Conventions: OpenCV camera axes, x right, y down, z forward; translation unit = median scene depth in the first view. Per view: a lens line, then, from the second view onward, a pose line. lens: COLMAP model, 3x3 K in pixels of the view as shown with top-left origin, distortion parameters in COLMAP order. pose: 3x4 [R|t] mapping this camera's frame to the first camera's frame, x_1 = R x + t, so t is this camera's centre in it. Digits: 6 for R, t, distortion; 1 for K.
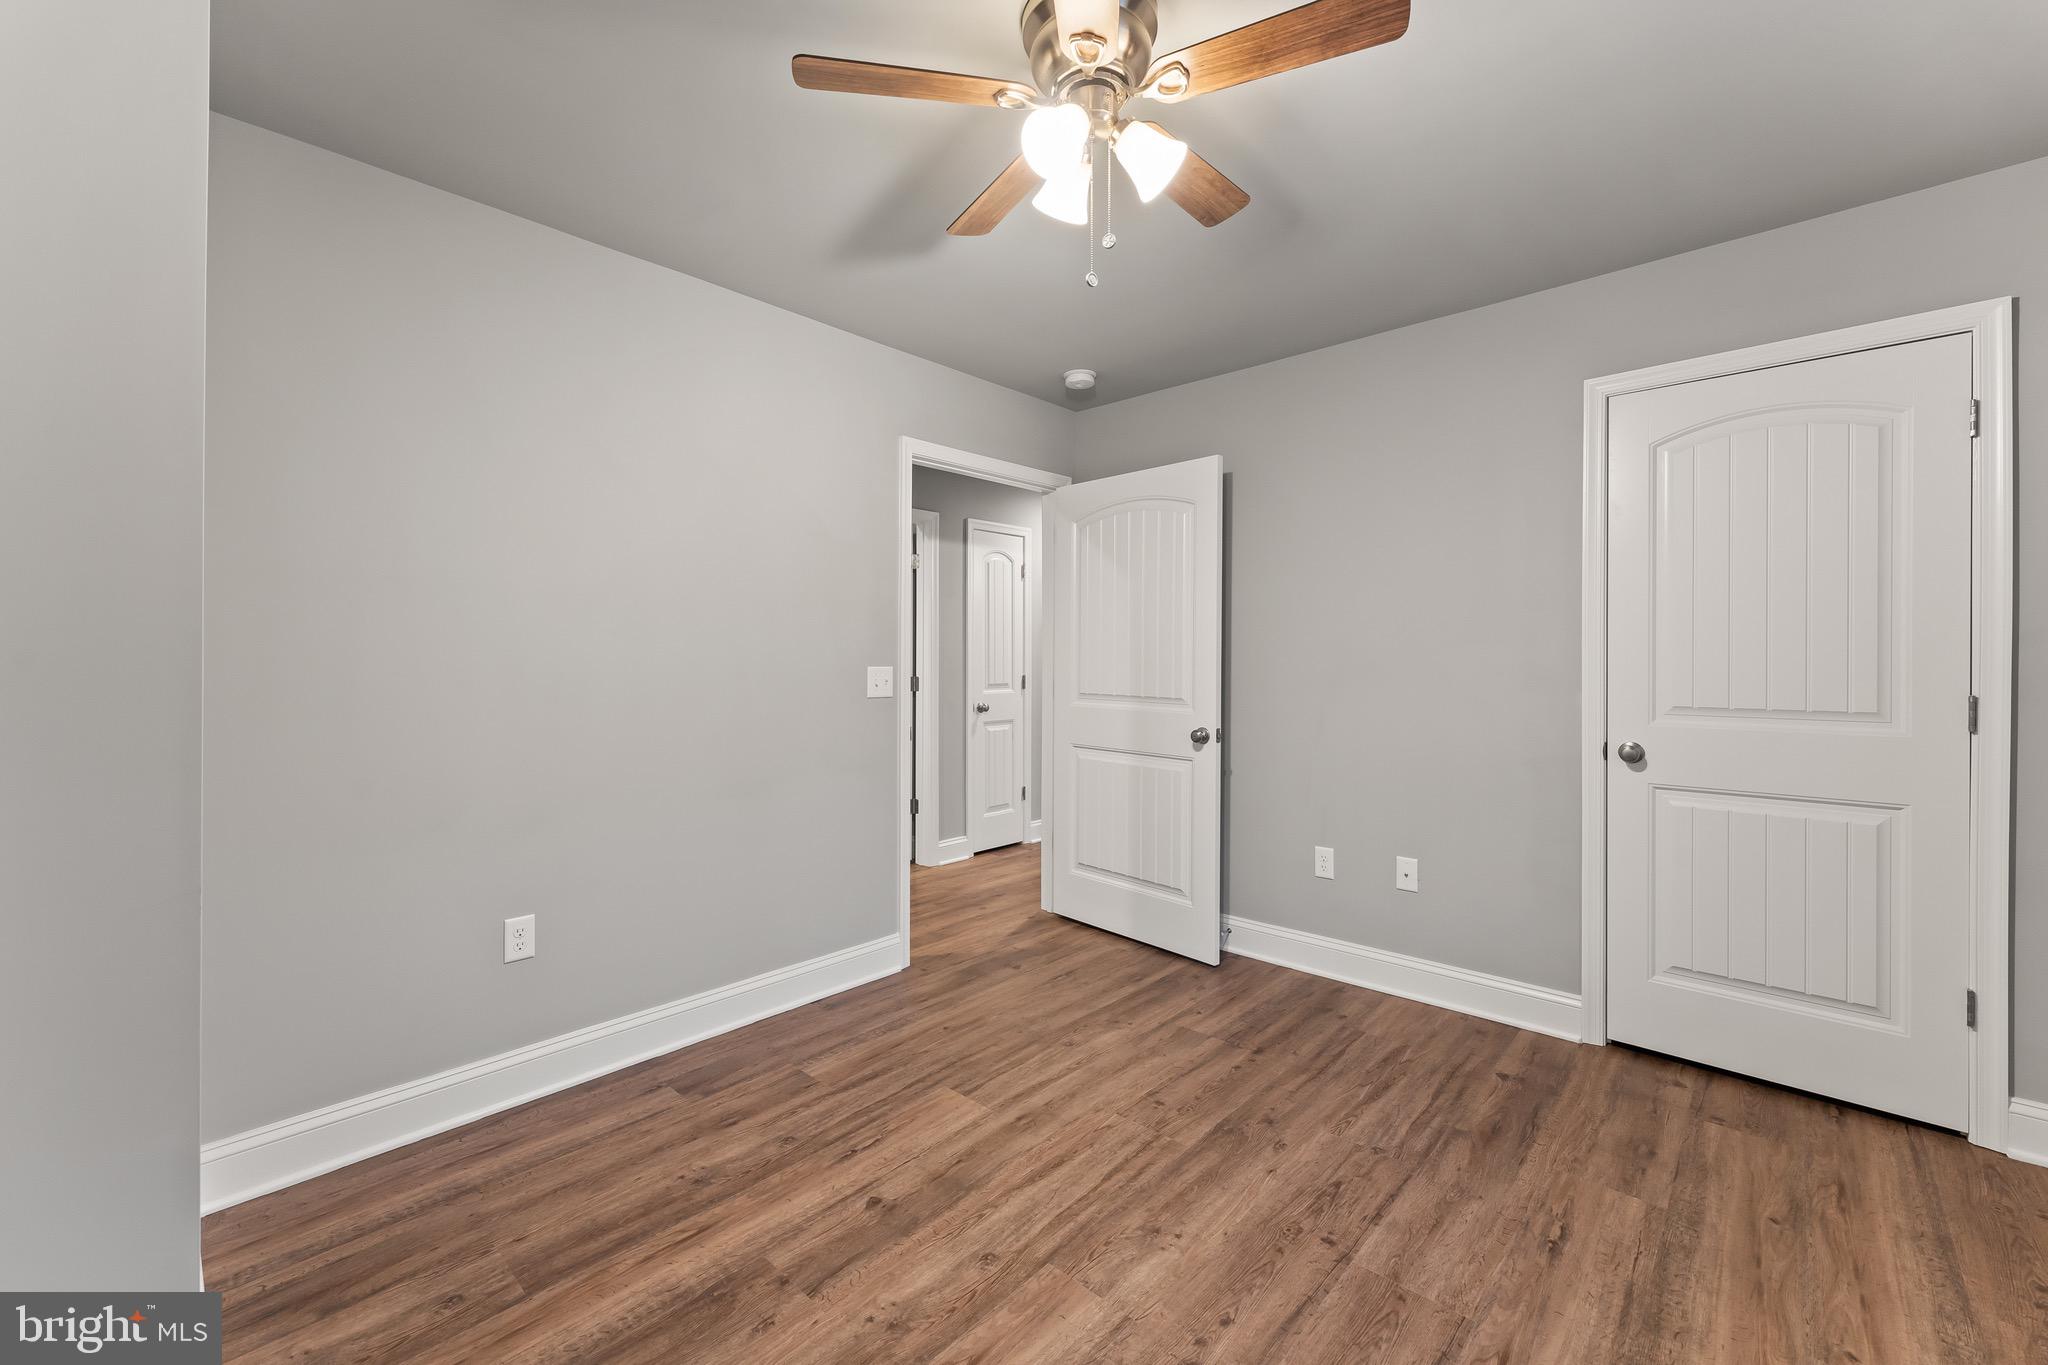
lens RADIAL K [[797.2, 0, 1019.6], [0, 797.2, 662.1], [0, 0, 1]] dist [-0.016136, -0.000087]
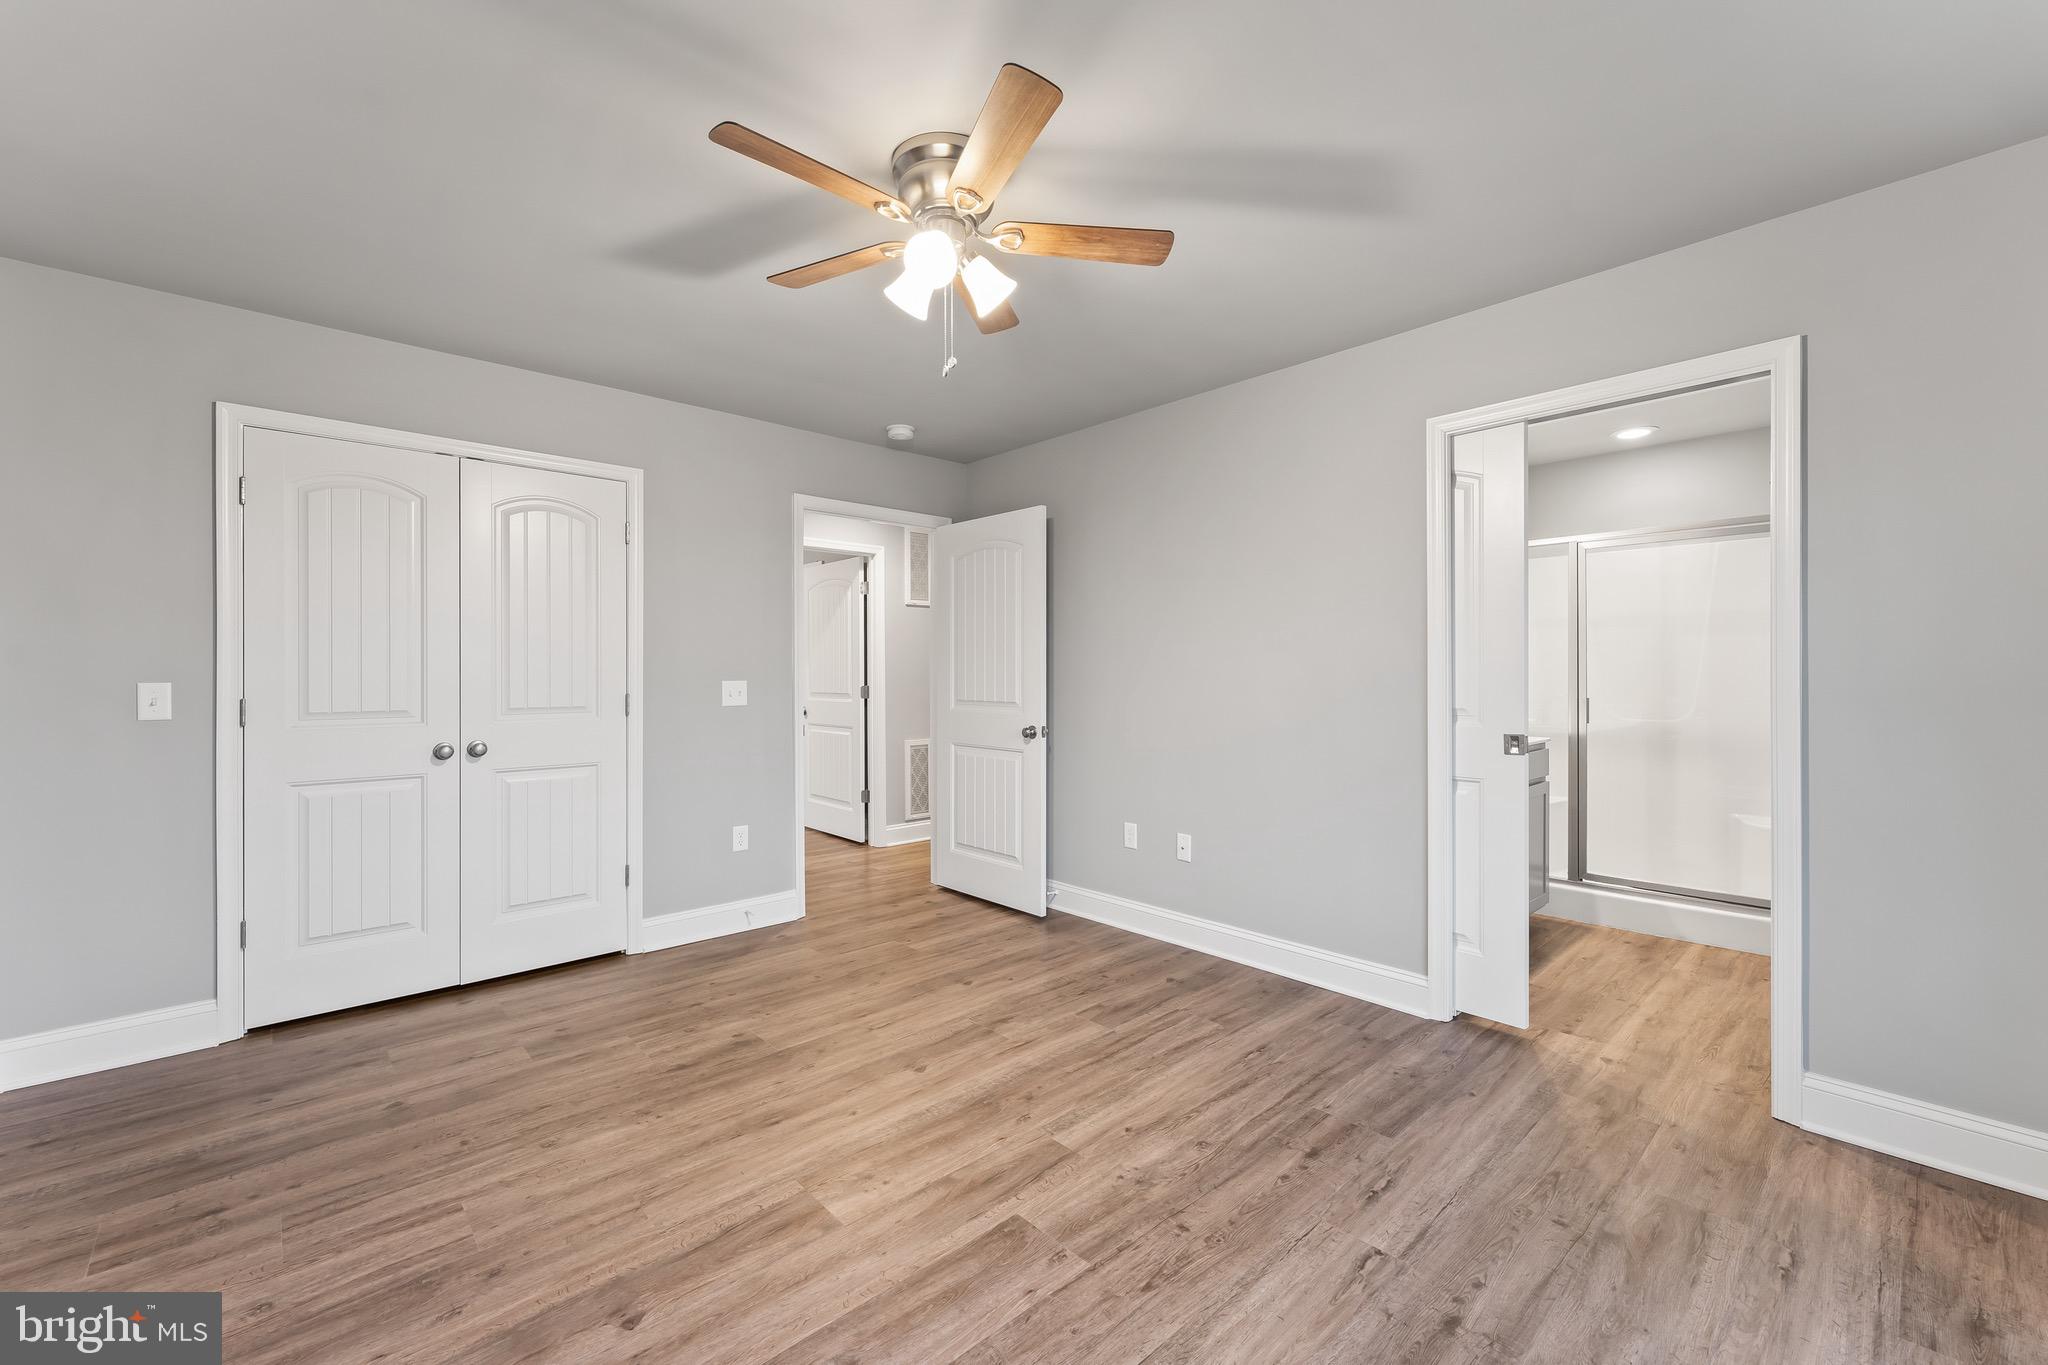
lens RADIAL K [[808.9, 0, 1024.0], [0, 808.9, 682.5], [0, 0, 1]] dist [0.002039, -0.000094]
pose [[0.997032, -0.001210, -0.076977, 0.310180], [0.001382, 0.999997, 0.002174, 0.013382], [0.076974, -0.002274, 0.997030, -0.244622]]
